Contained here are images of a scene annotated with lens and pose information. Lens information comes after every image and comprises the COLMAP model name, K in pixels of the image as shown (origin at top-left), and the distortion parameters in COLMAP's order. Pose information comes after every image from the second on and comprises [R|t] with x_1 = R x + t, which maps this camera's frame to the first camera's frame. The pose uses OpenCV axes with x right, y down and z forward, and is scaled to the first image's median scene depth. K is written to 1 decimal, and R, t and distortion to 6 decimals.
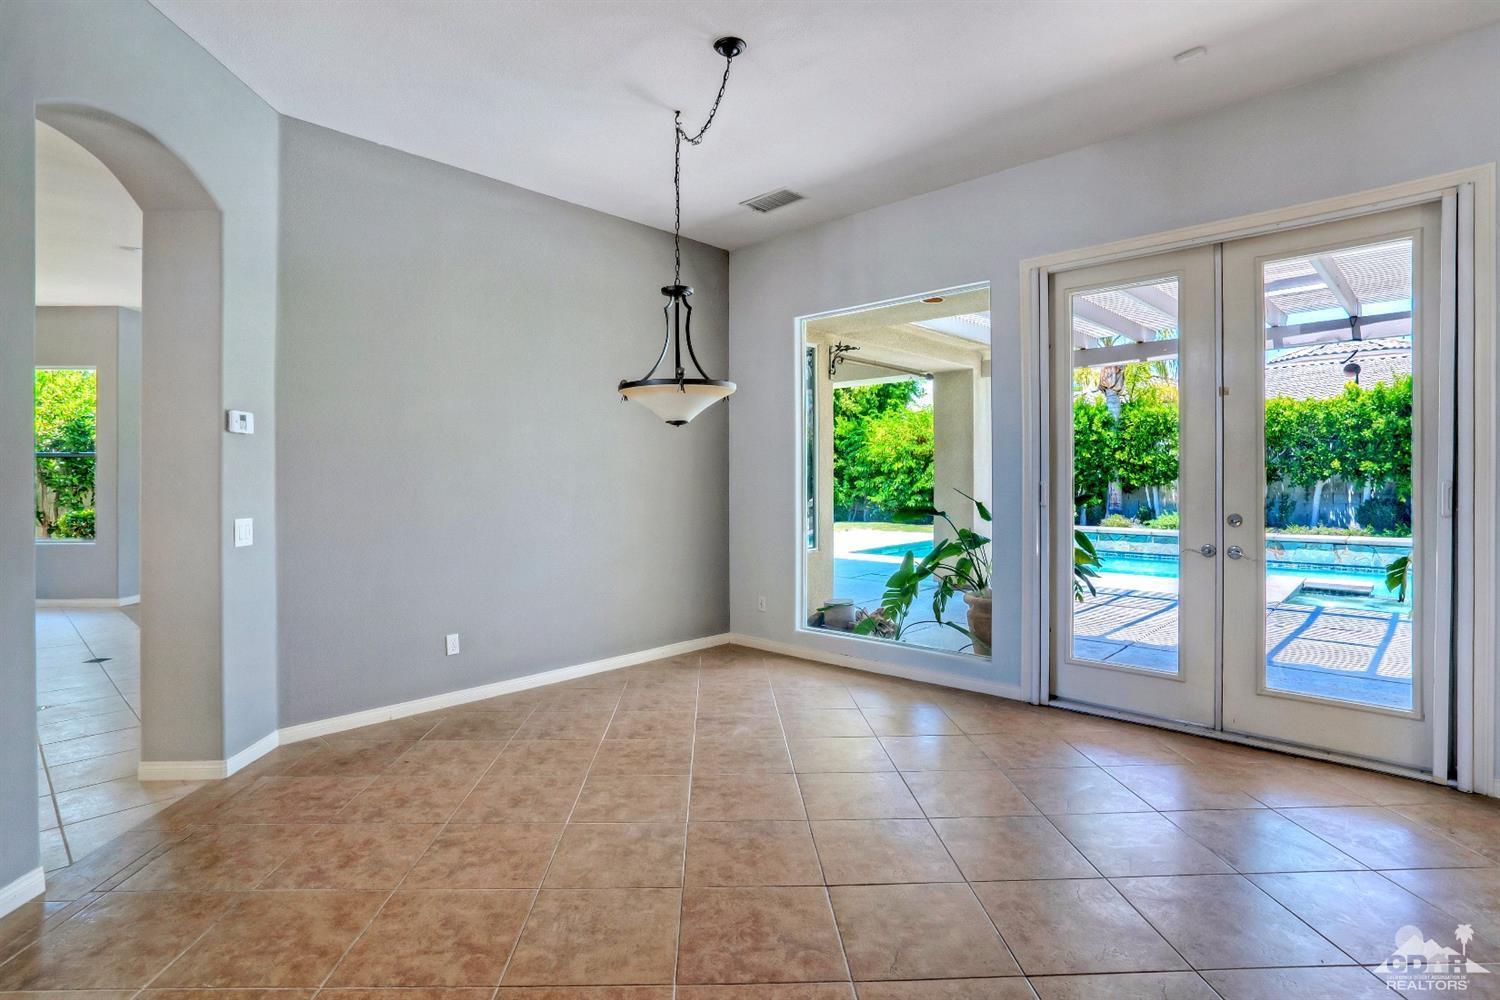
lens RADIAL K [[754.1, 0, 766.7], [0, 754.1, 475.1], [0, 0, 1]] dist [-0.029264, 0.009830]
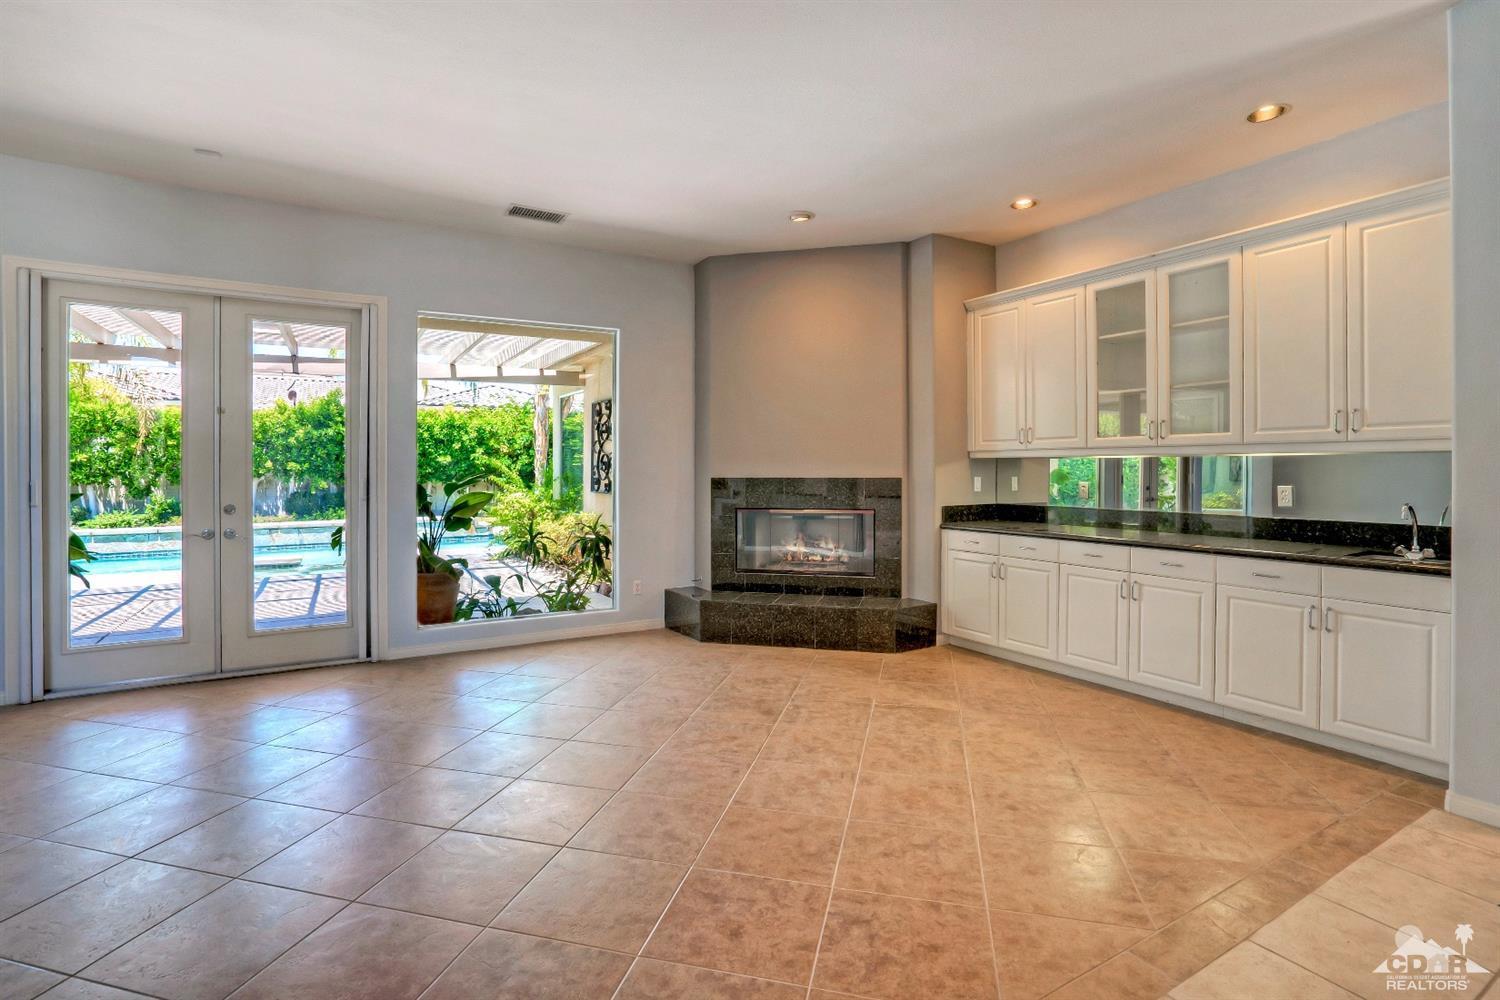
lens RADIAL K [[694.8, 0, 720.4], [0, 694.8, 473.0], [0, 0, 1]] dist [-0.021950, 0.003835]
pose [[0.313784, -0.001514, 0.949493, -0.081554], [0.000463, 0.999999, 0.001441, -0.001797], [-0.949494, -0.000013, 0.313784, -0.065533]]
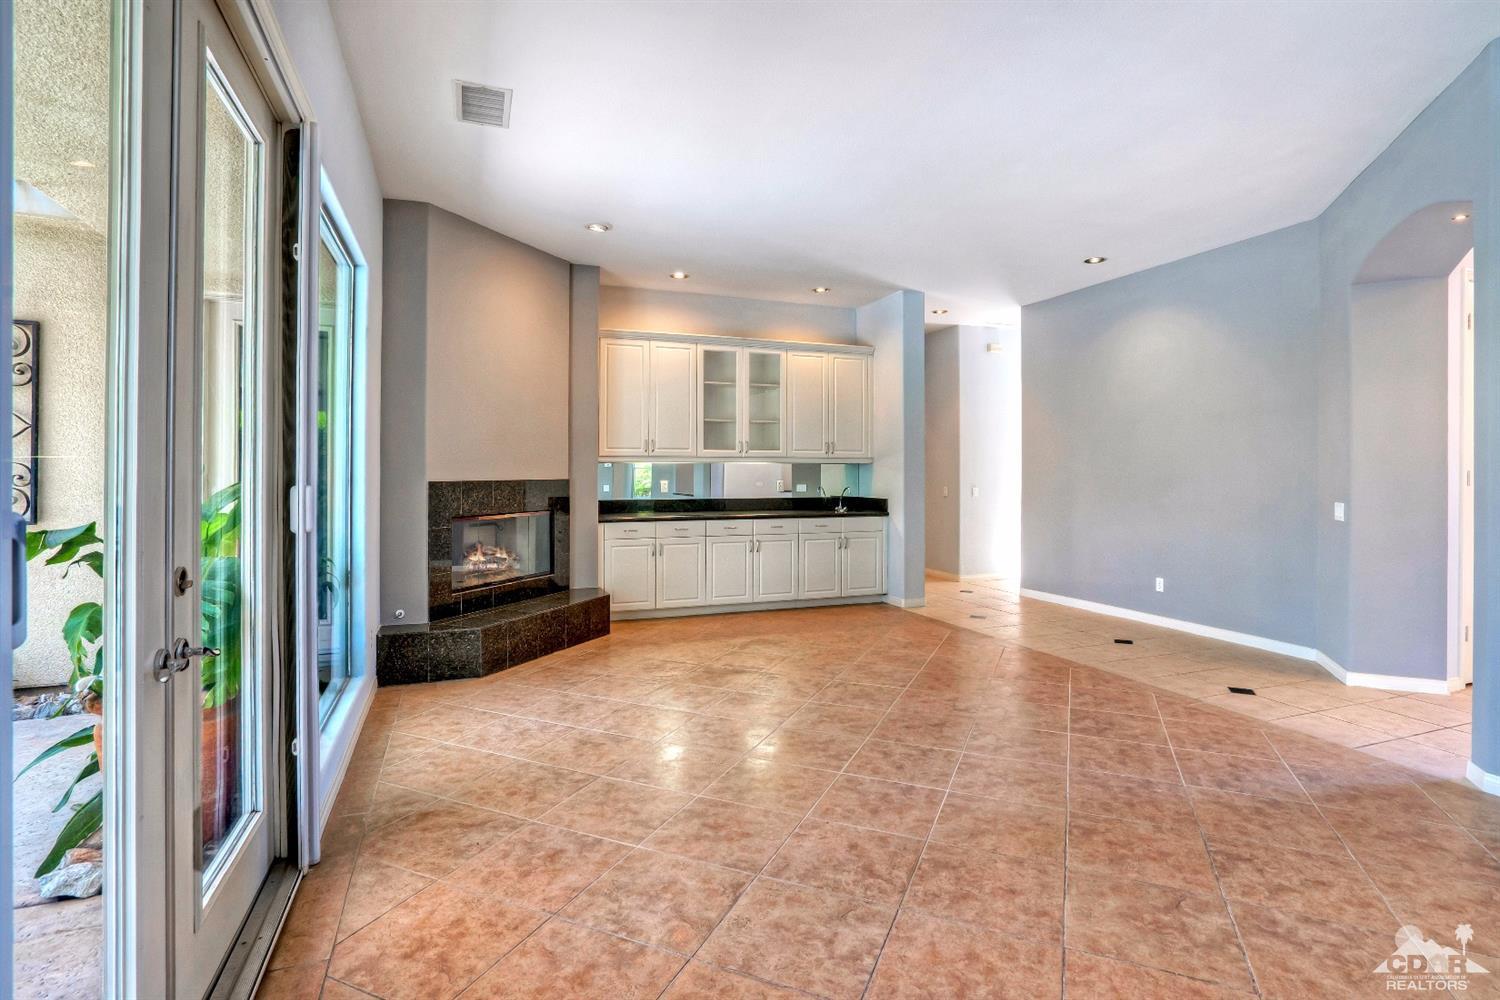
lens RADIAL K [[754.1, 0, 743.3], [0, 754.1, 466.4], [0, 0, 1]] dist [-0.029264, 0.009830]
pose [[-0.881944, 0.007320, 0.471297, 0.037625], [0.003988, 0.999959, -0.008070, -0.002125], [-0.471337, -0.005238, -0.881938, 0.414493]]
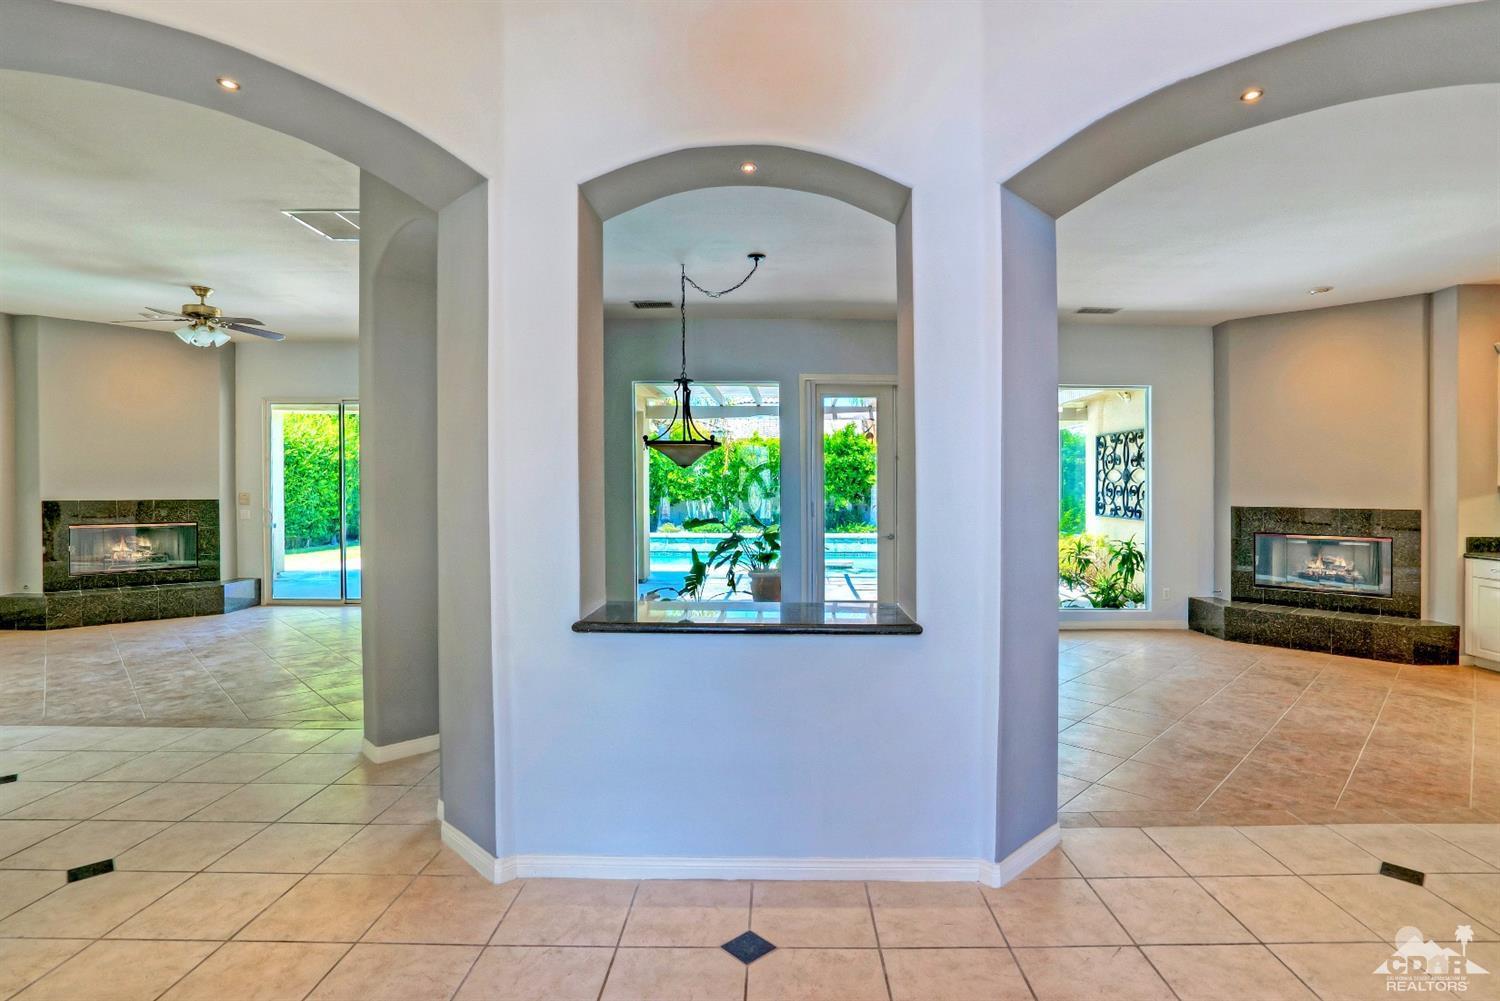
lens RADIAL K [[754.1, 0, 844.9], [0, 754.1, 482.7], [0, 0, 1]] dist [-0.029264, 0.009830]
pose [[0.672592, 0.012711, 0.739904, -0.321889], [-0.010618, 0.999915, -0.007525, -0.010505], [-0.739937, -0.002795, 0.672670, -0.091660]]
